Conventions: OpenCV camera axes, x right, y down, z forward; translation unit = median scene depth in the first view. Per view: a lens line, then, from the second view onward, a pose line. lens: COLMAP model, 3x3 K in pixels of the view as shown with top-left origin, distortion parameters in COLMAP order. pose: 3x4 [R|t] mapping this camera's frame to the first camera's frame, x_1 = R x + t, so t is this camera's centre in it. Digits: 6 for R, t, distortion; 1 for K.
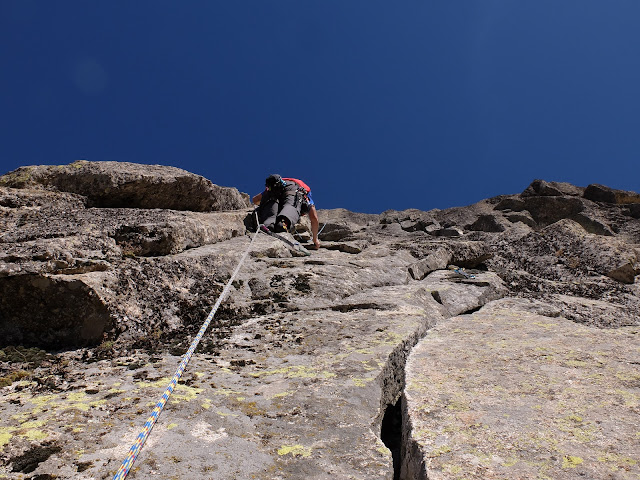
lens RADIAL K [[504.1, 0, 338.1], [0, 504.1, 240.6], [0, 0, 1]] dist [-0.054615, 0.043646]
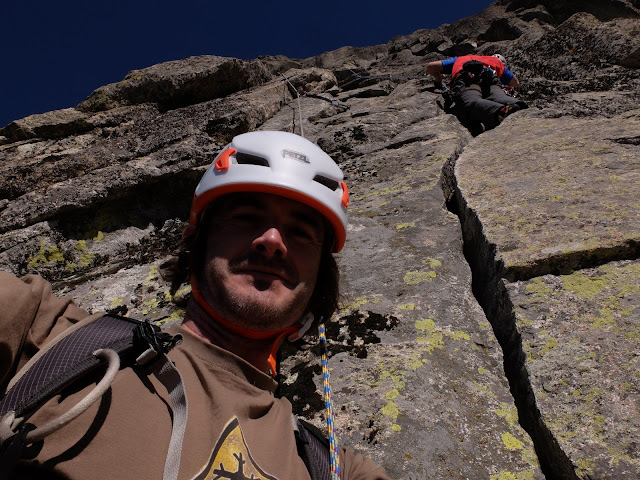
lens RADIAL K [[504.1, 0, 338.1], [0, 504.1, 240.6], [0, 0, 1]] dist [-0.054615, 0.043646]
pose [[0.975175, -0.204656, -0.084552, -0.050845], [0.220623, 0.930636, 0.291961, -0.033786], [0.018935, -0.303368, 0.952685, -0.215732]]
